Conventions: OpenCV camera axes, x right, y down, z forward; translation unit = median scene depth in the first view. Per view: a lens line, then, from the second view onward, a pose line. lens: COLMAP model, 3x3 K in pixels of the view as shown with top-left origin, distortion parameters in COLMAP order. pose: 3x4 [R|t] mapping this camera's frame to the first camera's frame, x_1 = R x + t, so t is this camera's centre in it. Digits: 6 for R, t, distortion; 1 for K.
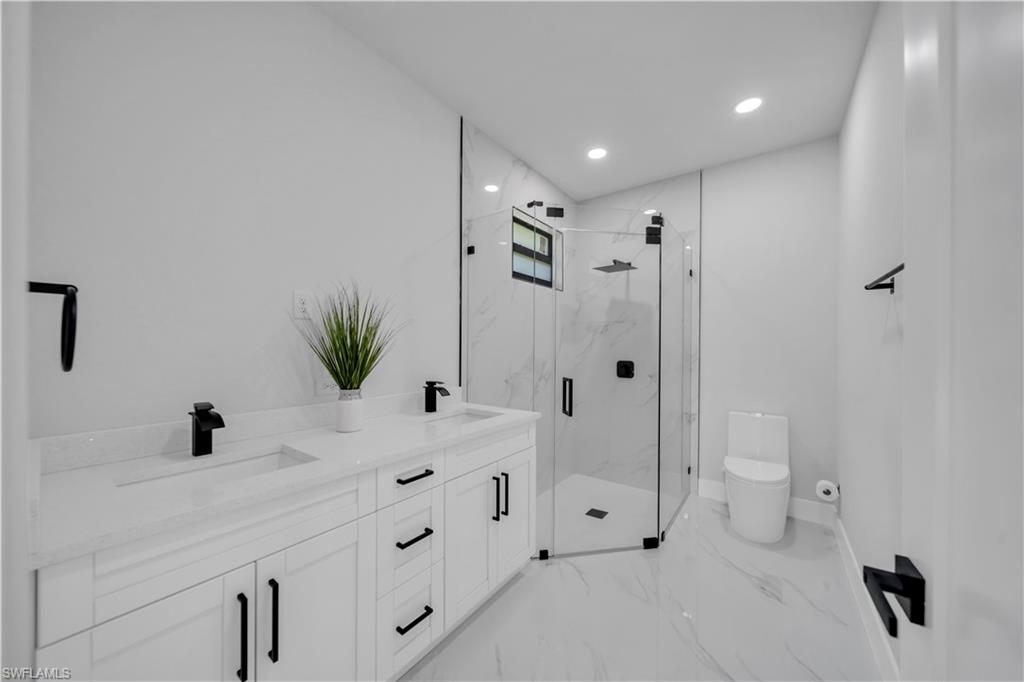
lens RADIAL K [[353.6, 0, 515.0], [0, 353.6, 347.2], [0, 0, 1]] dist [-0.000164, -0.000060]
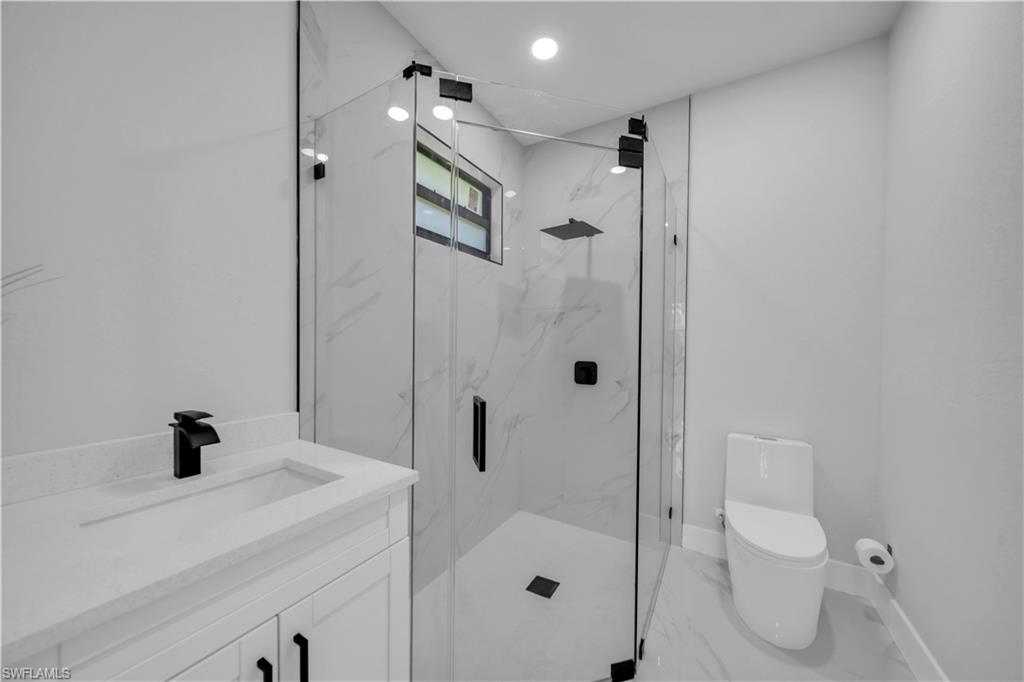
lens RADIAL K [[353.6, 0, 515.0], [0, 353.6, 347.2], [0, 0, 1]] dist [-0.000164, -0.000060]
pose [[0.995312, 0.001670, 0.096706, 0.105361], [-0.002899, 0.999917, 0.012568, 0.000131], [-0.096677, -0.012789, 0.995234, 0.315894]]
